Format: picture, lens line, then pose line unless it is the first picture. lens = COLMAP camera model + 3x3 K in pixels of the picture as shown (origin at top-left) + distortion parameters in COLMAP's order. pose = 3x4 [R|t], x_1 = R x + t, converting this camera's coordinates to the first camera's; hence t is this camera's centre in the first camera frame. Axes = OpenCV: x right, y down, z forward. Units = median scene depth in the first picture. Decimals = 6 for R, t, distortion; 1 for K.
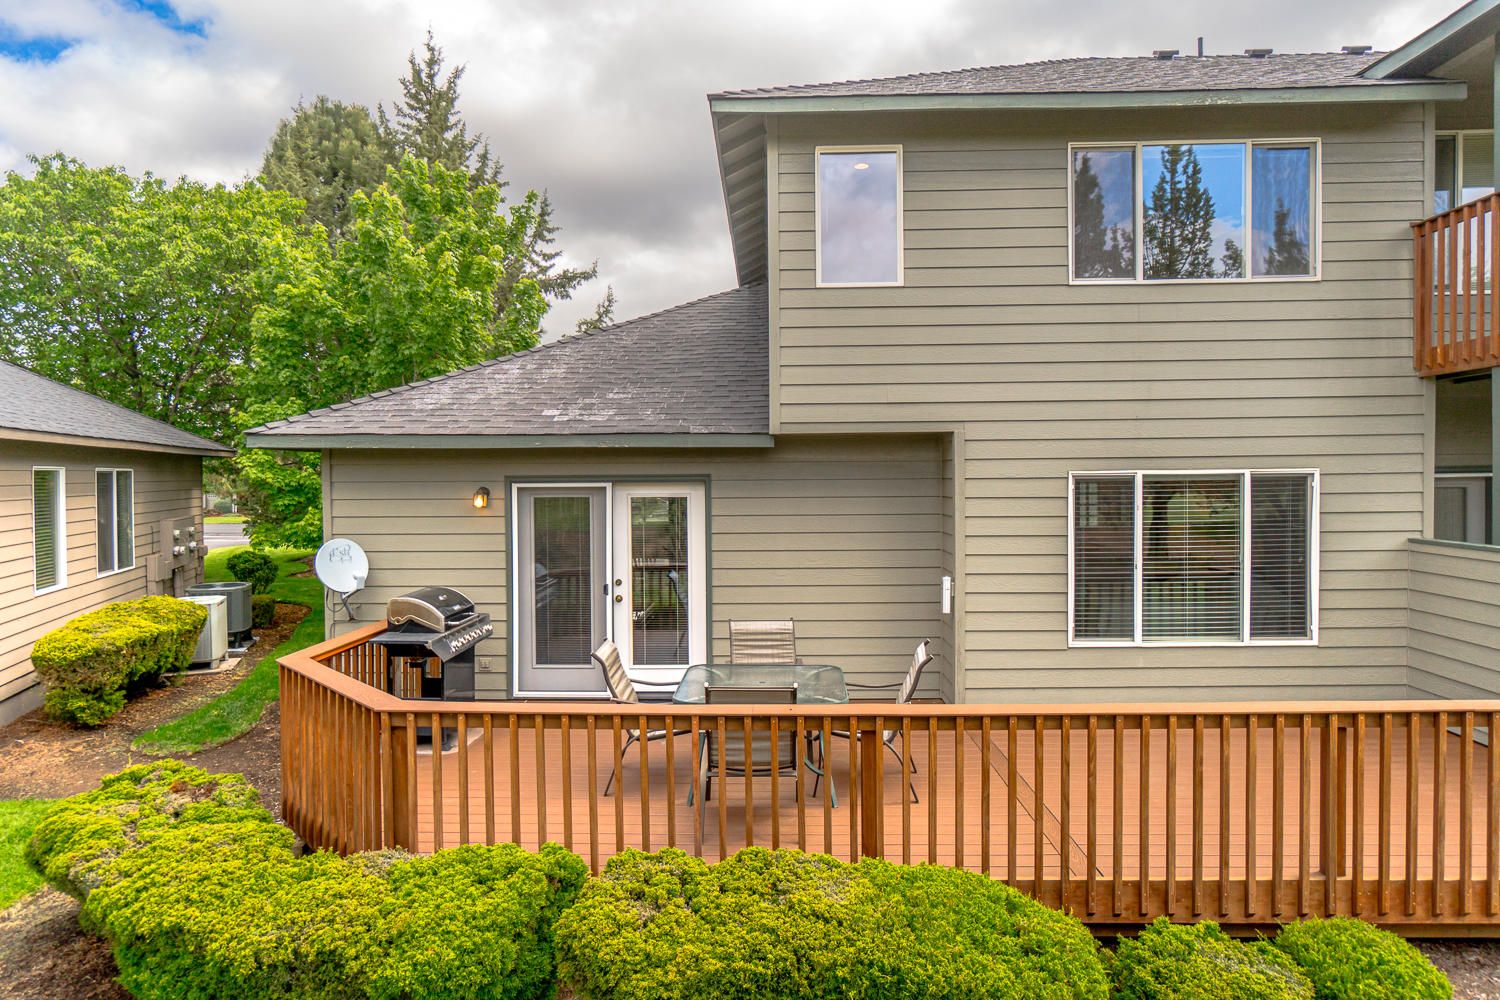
lens RADIAL K [[908.4, 0, 749.6], [0, 908.4, 496.7], [0, 0, 1]] dist [-0.003184, -0.000318]
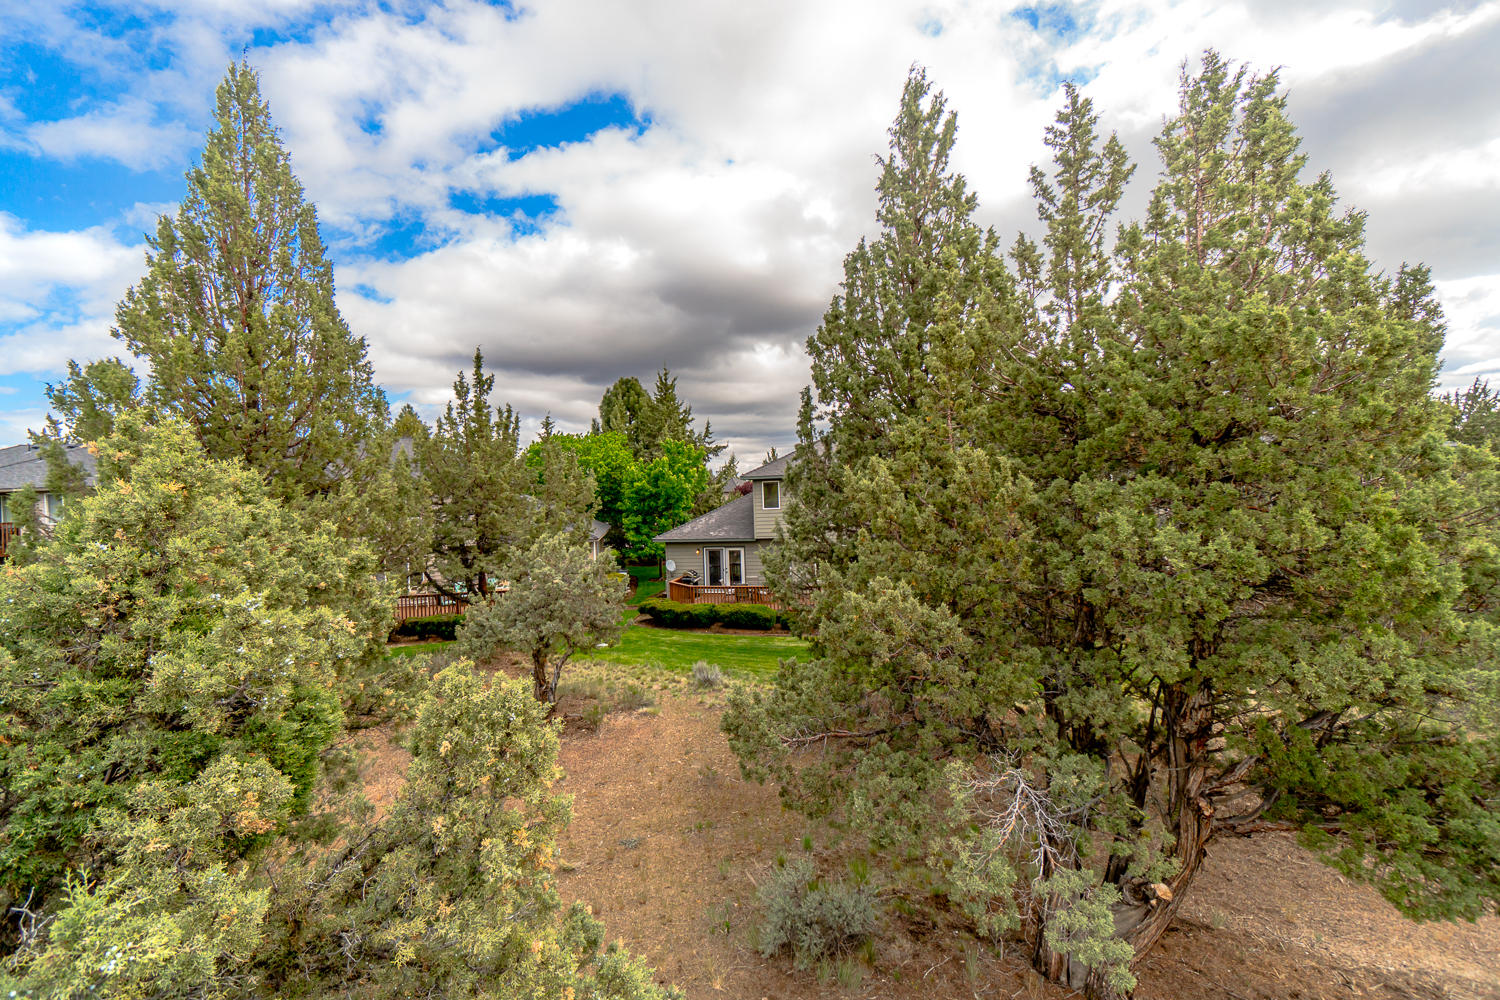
lens RADIAL K [[637.9, 0, 749.9], [0, 637.9, 497.8], [0, 0, 1]] dist [-0.004677, 0.000826]
pose [[0.986791, -0.025844, -0.159923, 0.511248], [0.024225, 0.999634, -0.012065, -0.229351], [0.160177, 0.008031, 0.987056, -2.236961]]
